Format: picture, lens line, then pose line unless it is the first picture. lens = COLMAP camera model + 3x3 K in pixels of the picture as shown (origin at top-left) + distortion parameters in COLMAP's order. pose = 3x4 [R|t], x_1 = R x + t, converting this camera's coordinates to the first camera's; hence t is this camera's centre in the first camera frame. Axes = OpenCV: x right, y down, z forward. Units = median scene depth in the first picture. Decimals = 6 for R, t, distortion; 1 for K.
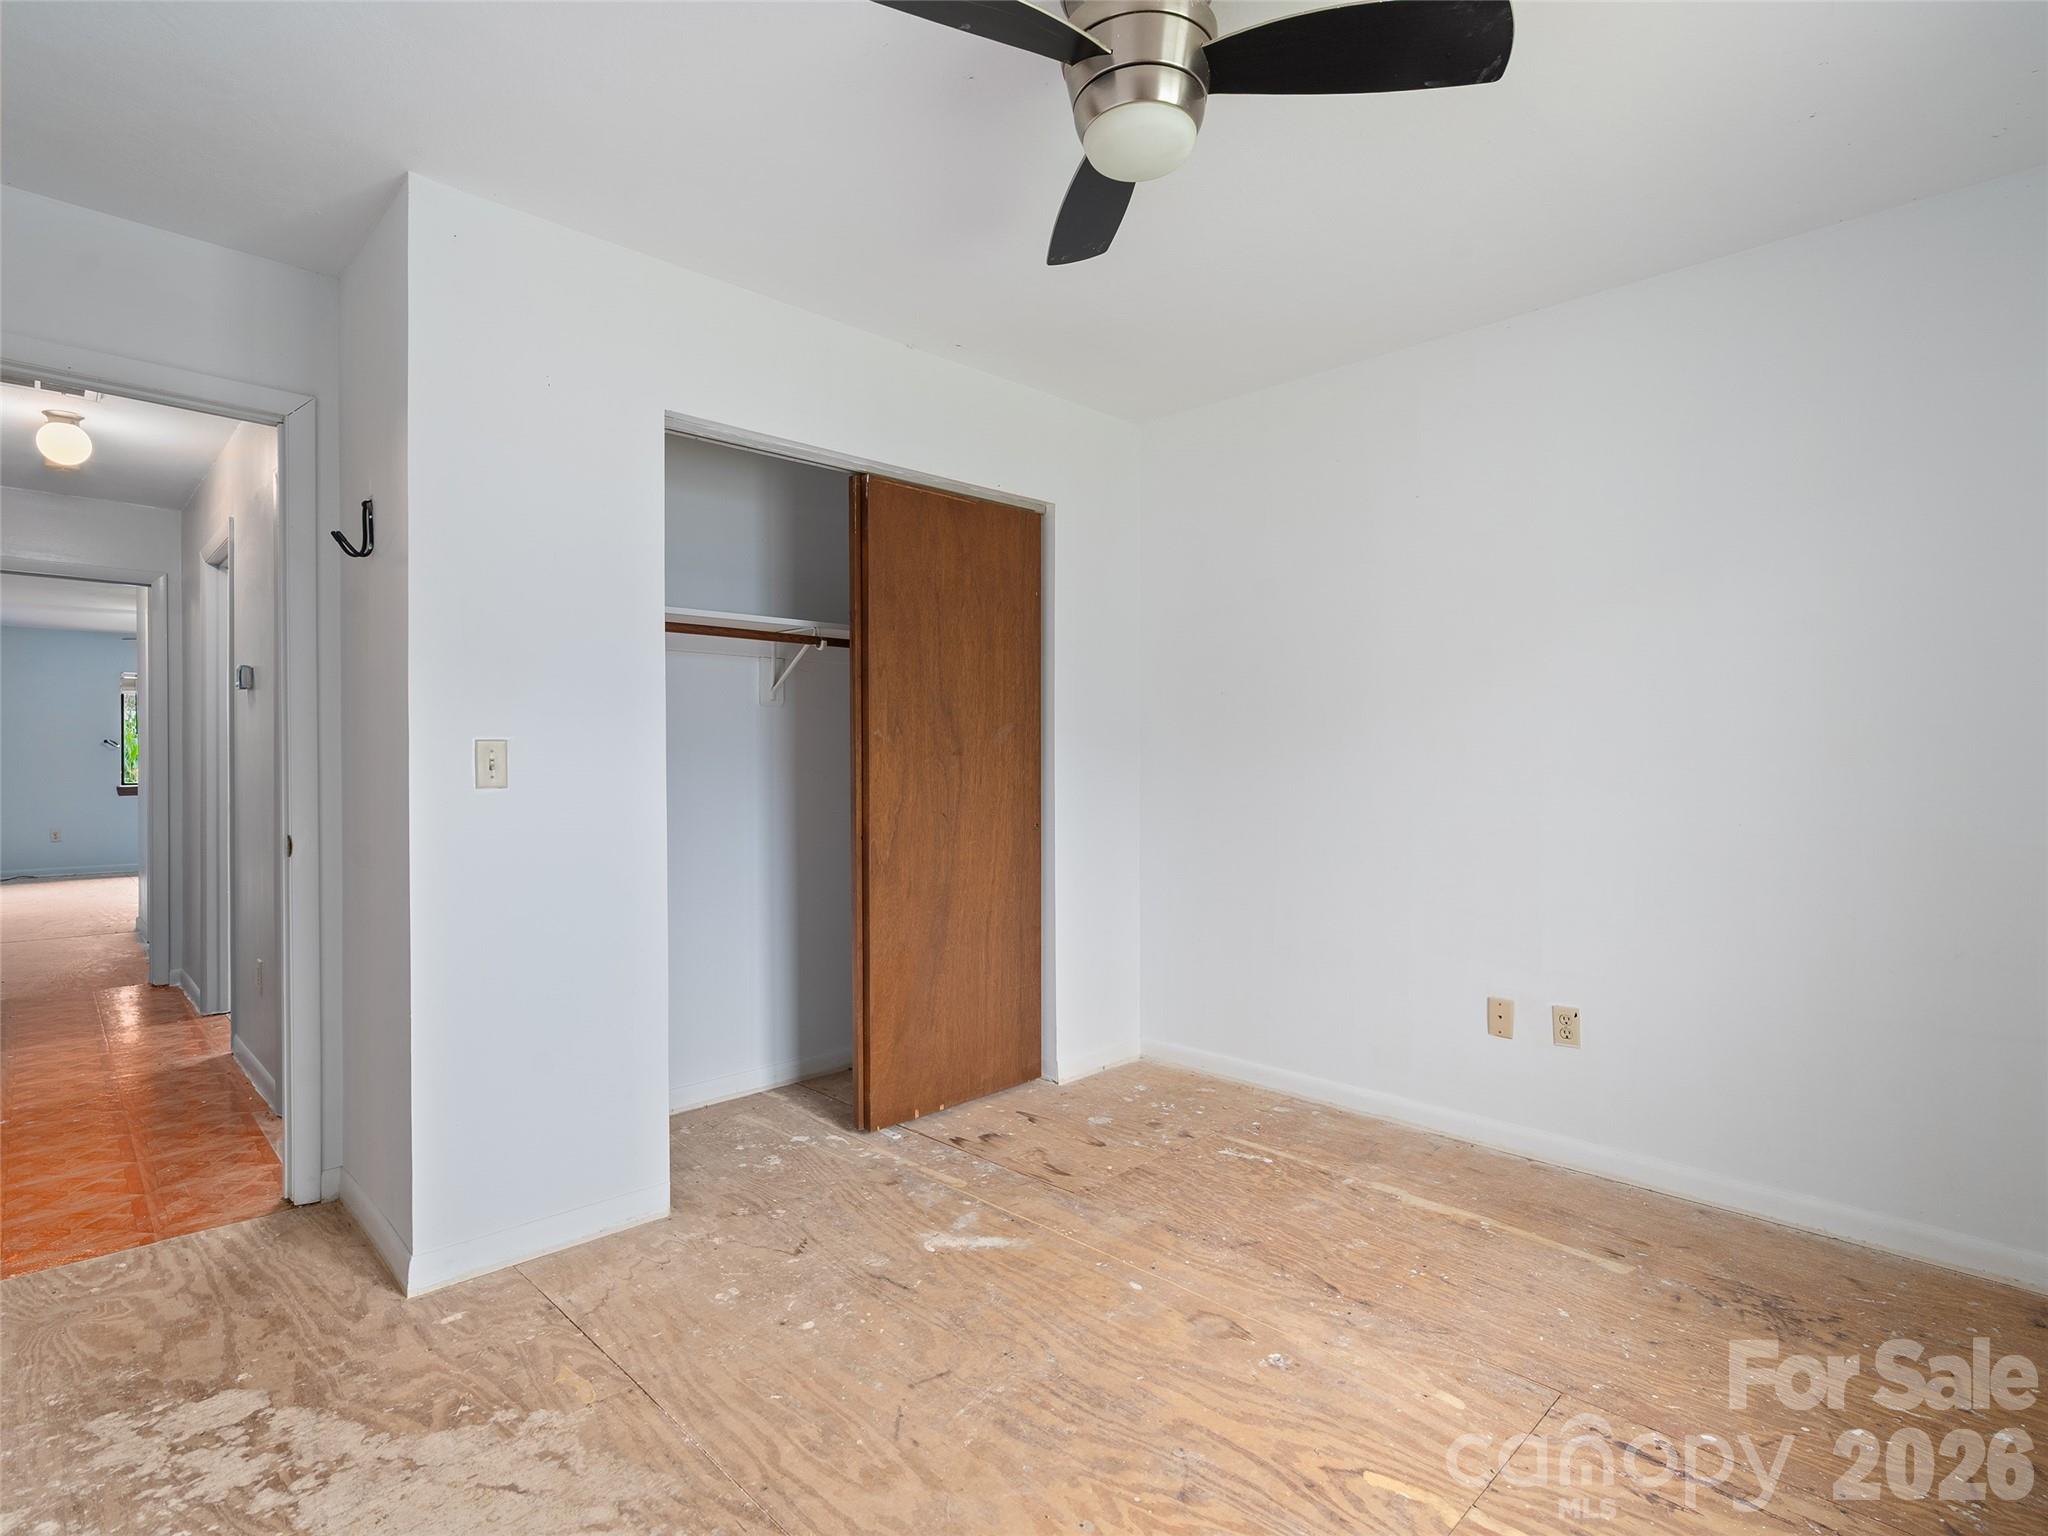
lens RADIAL K [[1036.7, 0, 1024.5], [0, 1036.7, 766.2], [0, 0, 1]] dist [-0.001631, 0.001574]
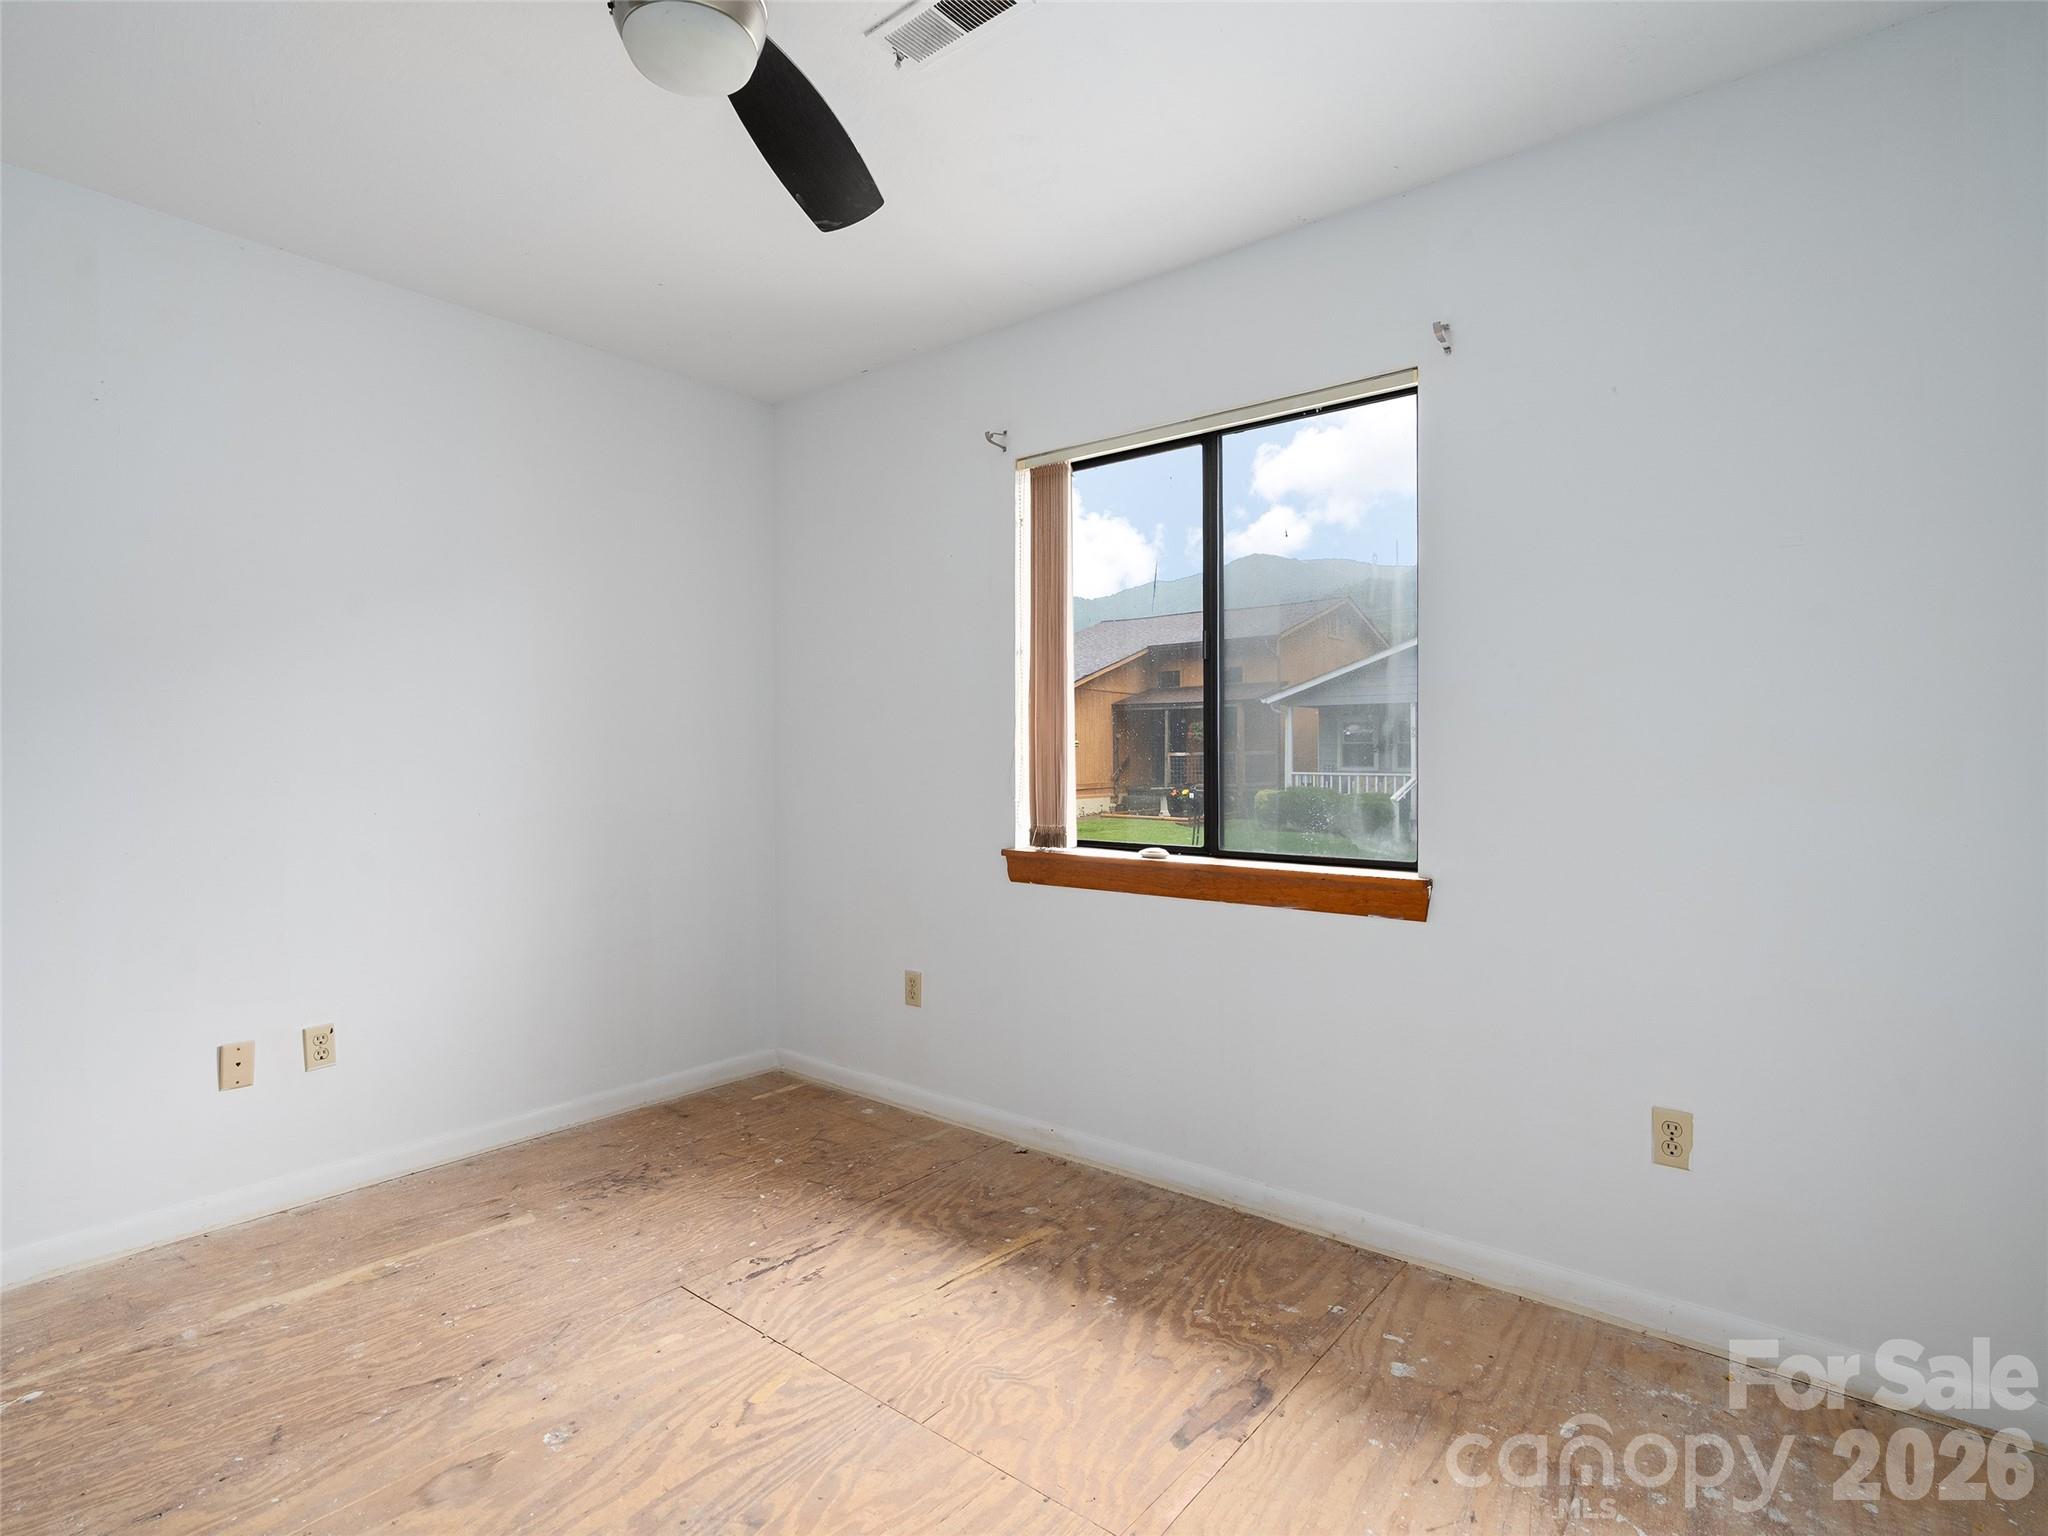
lens RADIAL K [[1036.7, 0, 1024.5], [0, 1036.7, 766.2], [0, 0, 1]] dist [-0.001631, 0.001574]
pose [[-0.104892, -0.011893, 0.994412, -0.531600], [0.008352, 0.999883, 0.012839, -0.005698], [-0.994449, 0.009652, -0.104781, 0.547005]]
